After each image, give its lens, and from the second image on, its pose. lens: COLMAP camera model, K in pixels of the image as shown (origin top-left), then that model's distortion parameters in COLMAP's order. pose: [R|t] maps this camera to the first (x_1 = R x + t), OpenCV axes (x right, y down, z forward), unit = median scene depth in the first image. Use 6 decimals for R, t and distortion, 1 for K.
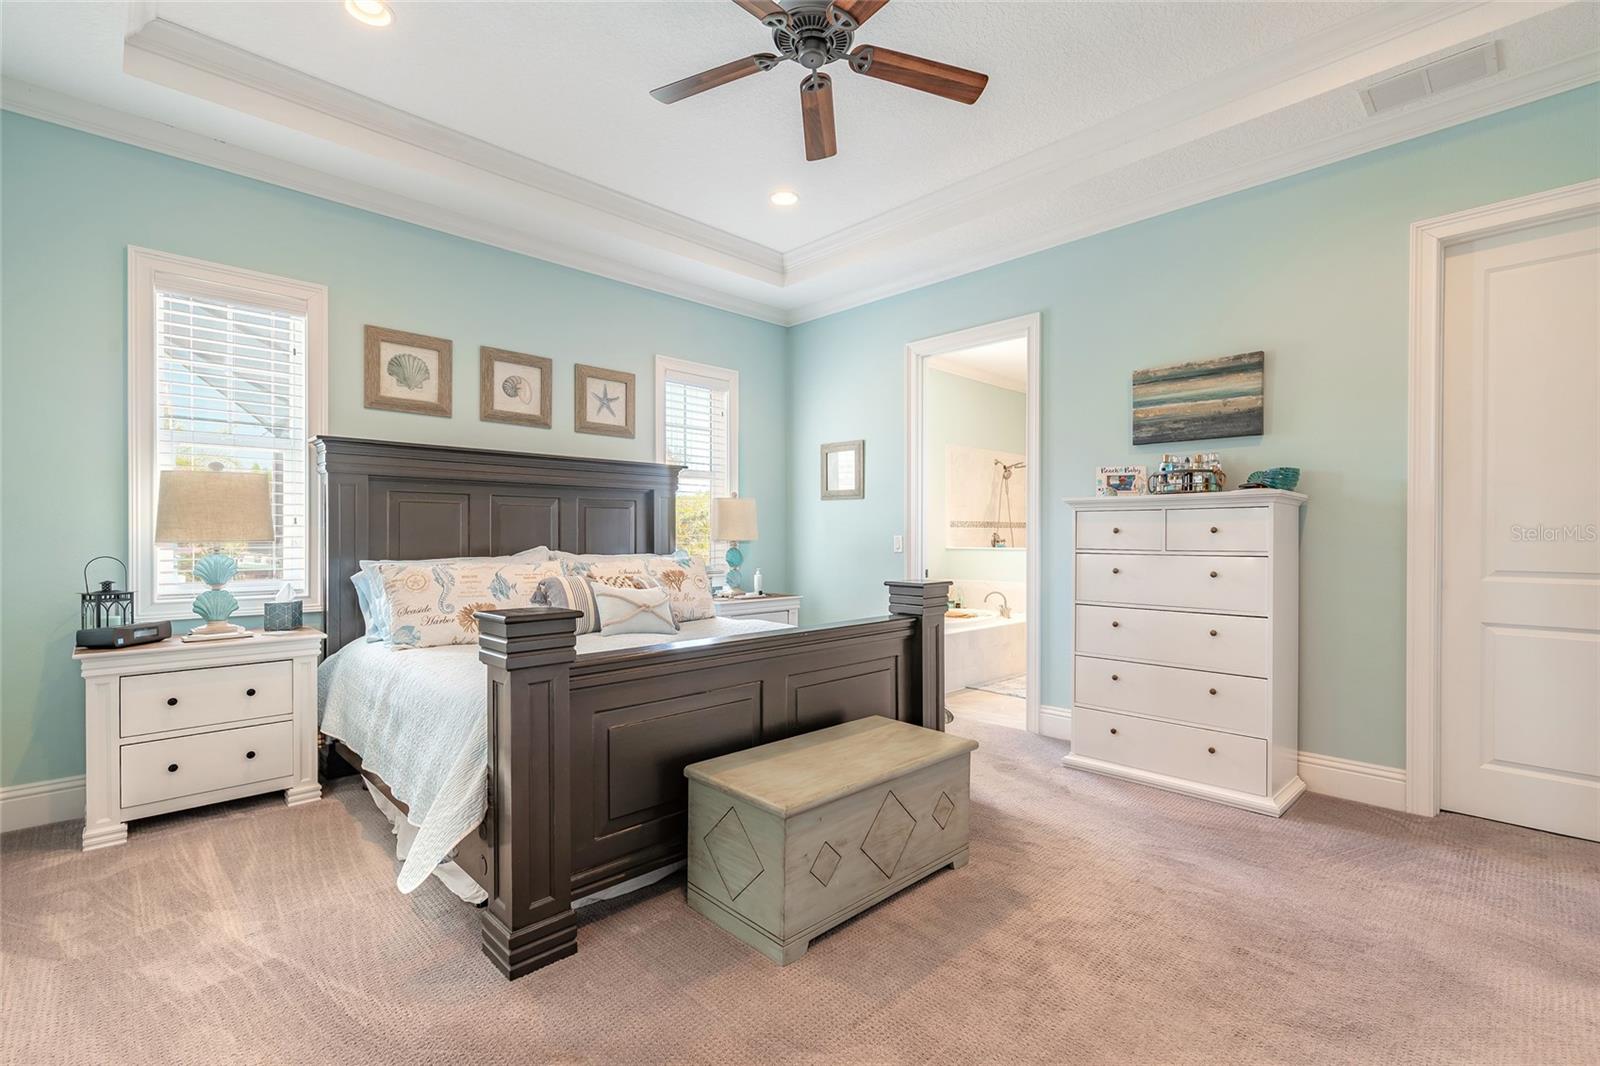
lens RADIAL K [[718.4, 0, 795.8], [0, 718.4, 536.6], [0, 0, 1]] dist [0.001753, -0.000347]
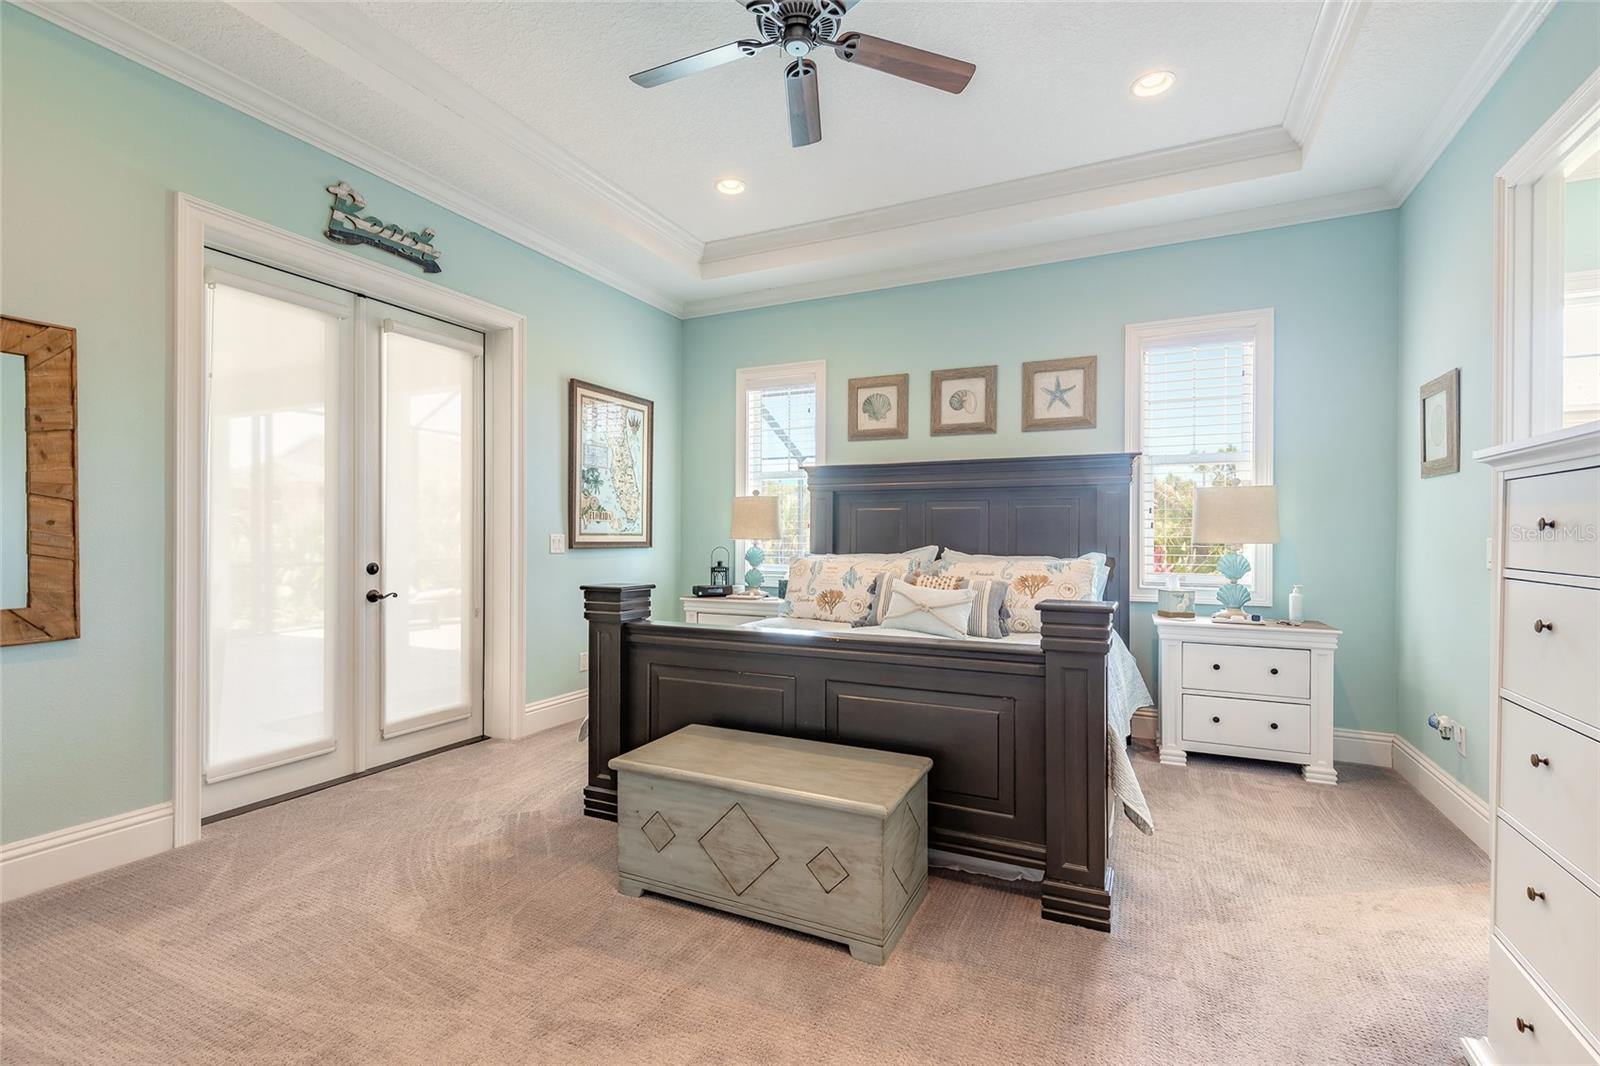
lens RADIAL K [[718.4, 0, 795.8], [0, 718.4, 536.6], [0, 0, 1]] dist [0.001753, -0.000347]
pose [[0.341184, 0.002637, -0.939993, 0.731171], [-0.002972, 0.999994, 0.001727, -0.002378], [0.939992, 0.002205, 0.341190, 0.517388]]
